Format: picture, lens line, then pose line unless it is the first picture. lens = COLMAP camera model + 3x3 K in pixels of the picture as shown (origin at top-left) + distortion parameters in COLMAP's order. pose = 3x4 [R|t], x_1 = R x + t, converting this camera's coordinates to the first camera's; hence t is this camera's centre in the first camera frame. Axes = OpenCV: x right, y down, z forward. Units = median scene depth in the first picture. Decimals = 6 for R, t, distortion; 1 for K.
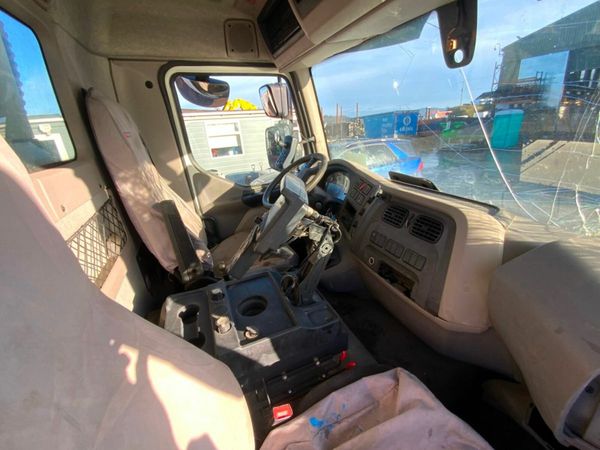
lens RADIAL K [[242.2, 0, 300.0], [0, 242.2, 225.0], [0, 0, 1]] dist [0.009976, -0.011387]
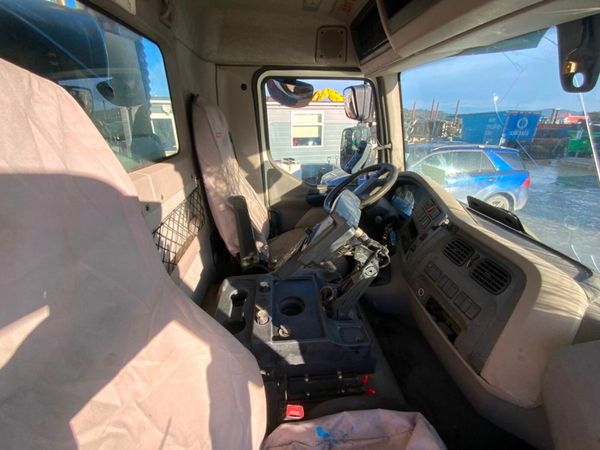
lens RADIAL K [[242.2, 0, 300.0], [0, 242.2, 225.0], [0, 0, 1]] dist [0.009976, -0.011387]
pose [[0.947505, 0.184052, -0.261457, 0.051613], [-0.175133, 0.982880, 0.057222, -0.082172], [0.267513, -0.008428, 0.963517, -0.031780]]
